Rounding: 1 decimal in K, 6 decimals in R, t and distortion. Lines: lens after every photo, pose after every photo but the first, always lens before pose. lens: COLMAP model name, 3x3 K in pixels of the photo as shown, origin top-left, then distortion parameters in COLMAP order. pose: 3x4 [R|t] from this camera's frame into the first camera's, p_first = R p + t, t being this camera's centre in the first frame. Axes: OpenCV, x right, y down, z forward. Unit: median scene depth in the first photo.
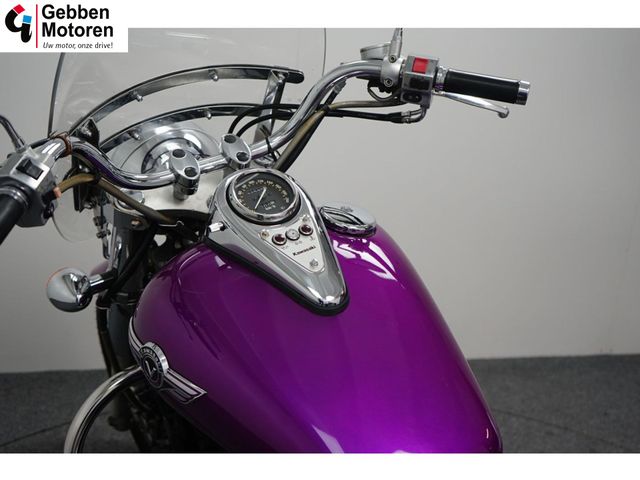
lens RADIAL K [[790.0, 0, 320.0], [0, 790.0, 240.0], [0, 0, 1]] dist [-0.003600, 0.003501]
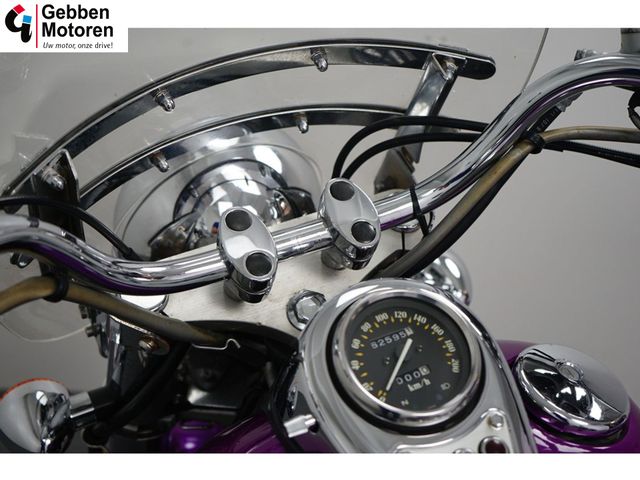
lens RADIAL K [[963.7, 0, 320.0], [0, 963.7, 240.0], [0, 0, 1]] dist [-0.008548, 0.015920]
pose [[0.990431, 0.089010, -0.105469, -0.058450], [-0.080520, 0.993358, 0.082203, -0.143367], [0.112086, -0.072924, 0.991019, 0.377221]]
